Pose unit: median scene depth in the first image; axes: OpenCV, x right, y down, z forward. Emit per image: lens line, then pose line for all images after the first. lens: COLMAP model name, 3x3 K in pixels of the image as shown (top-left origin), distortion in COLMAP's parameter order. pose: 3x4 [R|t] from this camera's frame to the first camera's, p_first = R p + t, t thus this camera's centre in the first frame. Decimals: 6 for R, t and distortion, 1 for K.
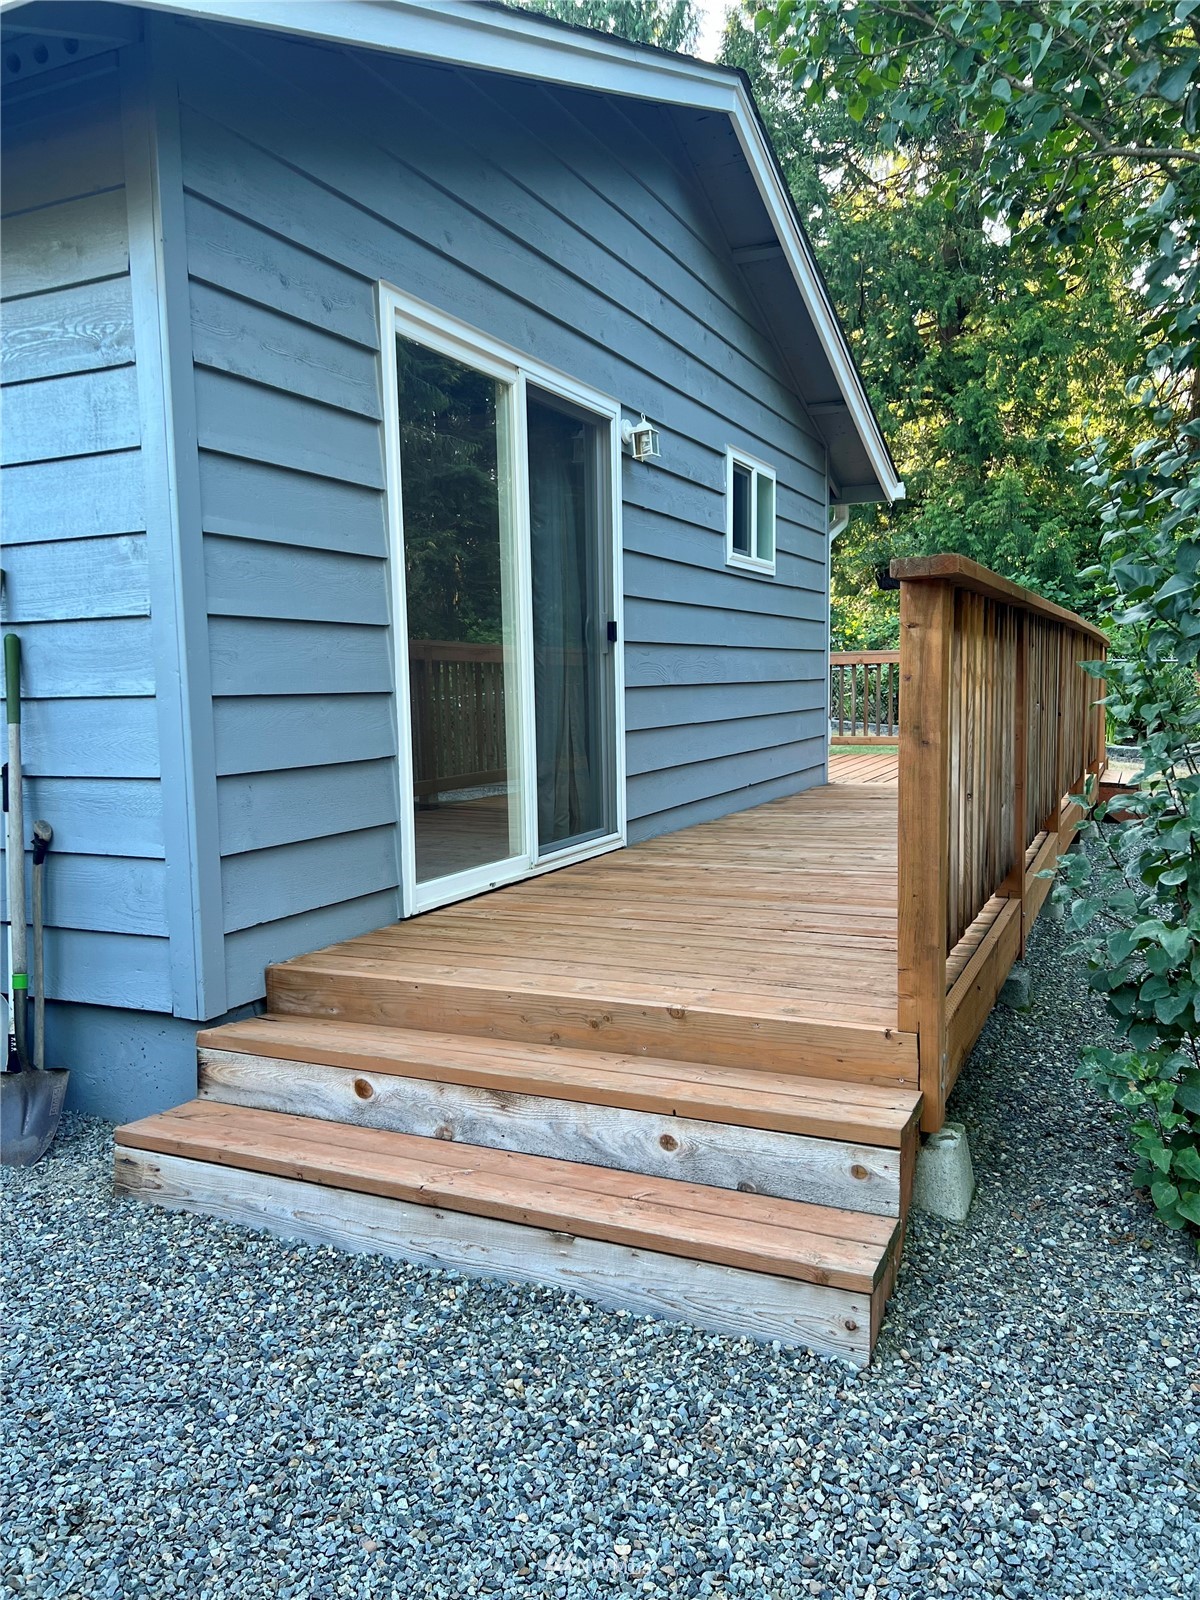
lens RADIAL K [[1205.6, 0, 595.4], [0, 1205.6, 795.0], [0, 0, 1]] dist [0.012599, -0.002632]
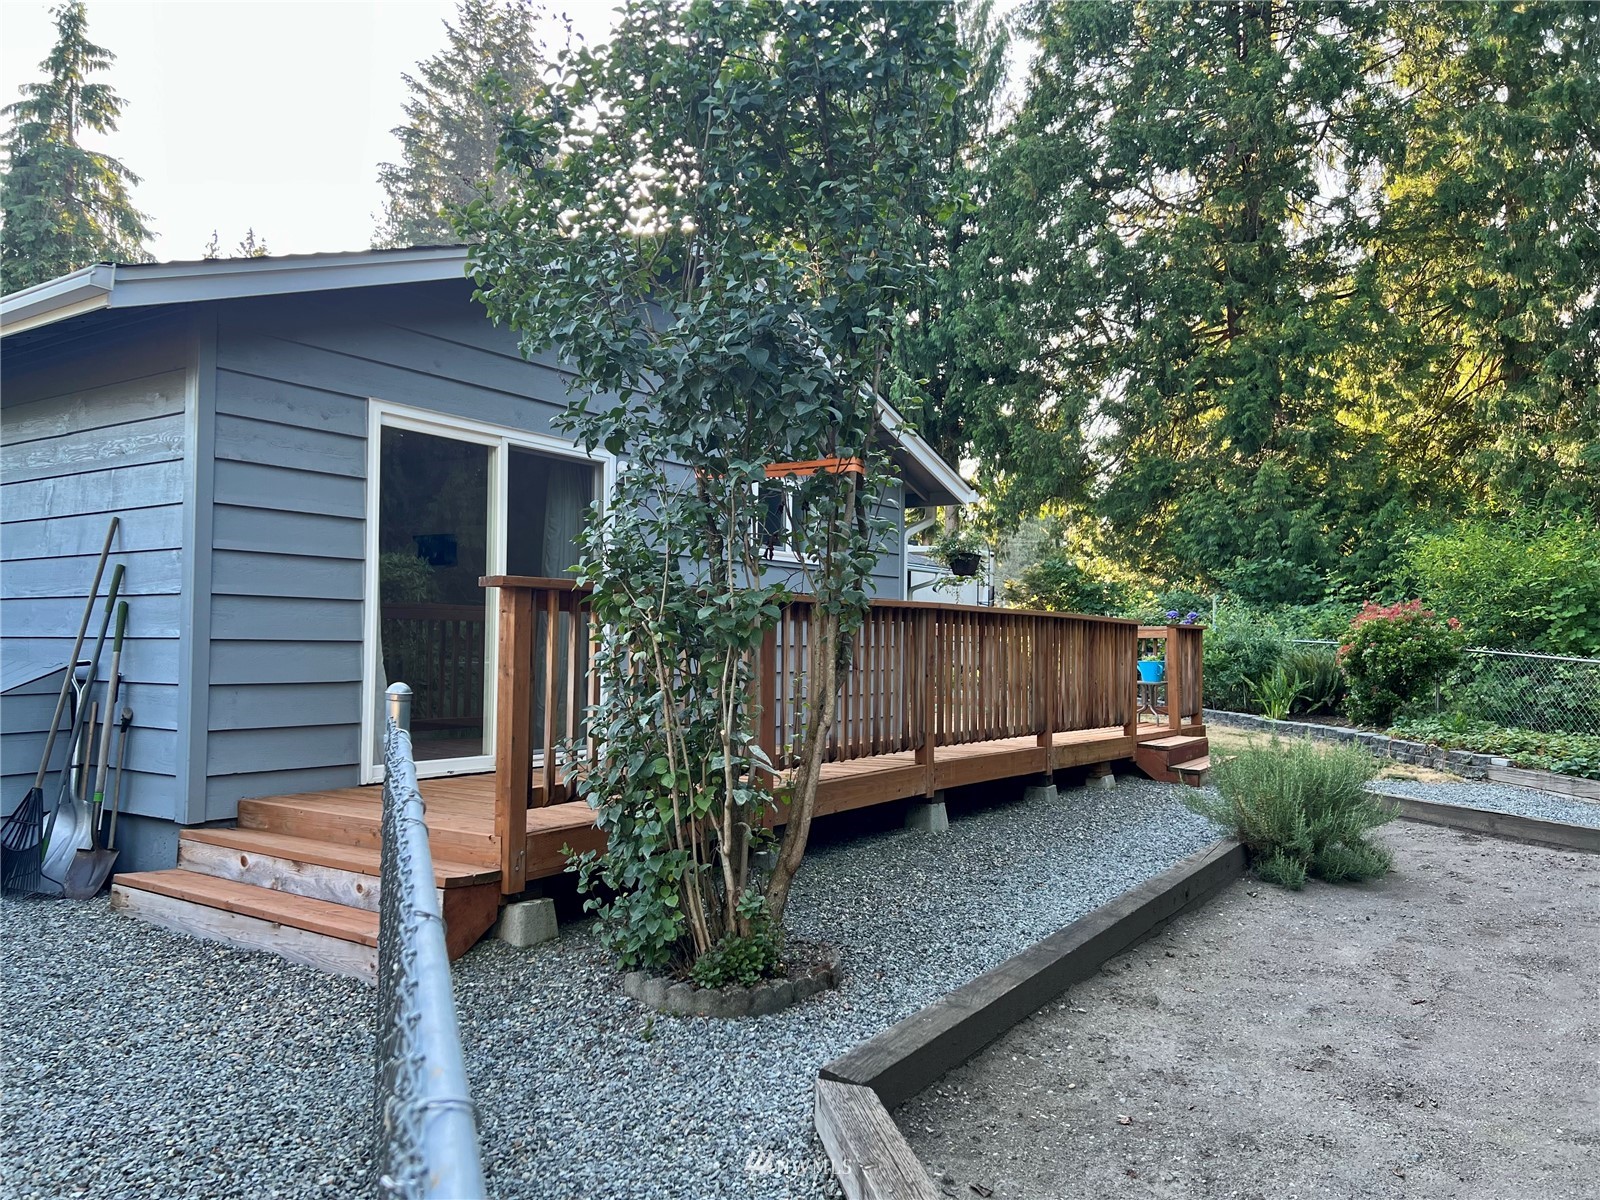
lens RADIAL K [[1205.6, 0, 802.1], [0, 1205.6, 604.4], [0, 0, 1]] dist [0.012599, -0.002632]
pose [[0.986716, 0.027474, -0.160114, 0.784352], [-0.047622, 0.991214, -0.123395, 0.043327], [0.155317, 0.129381, 0.979356, -0.583845]]
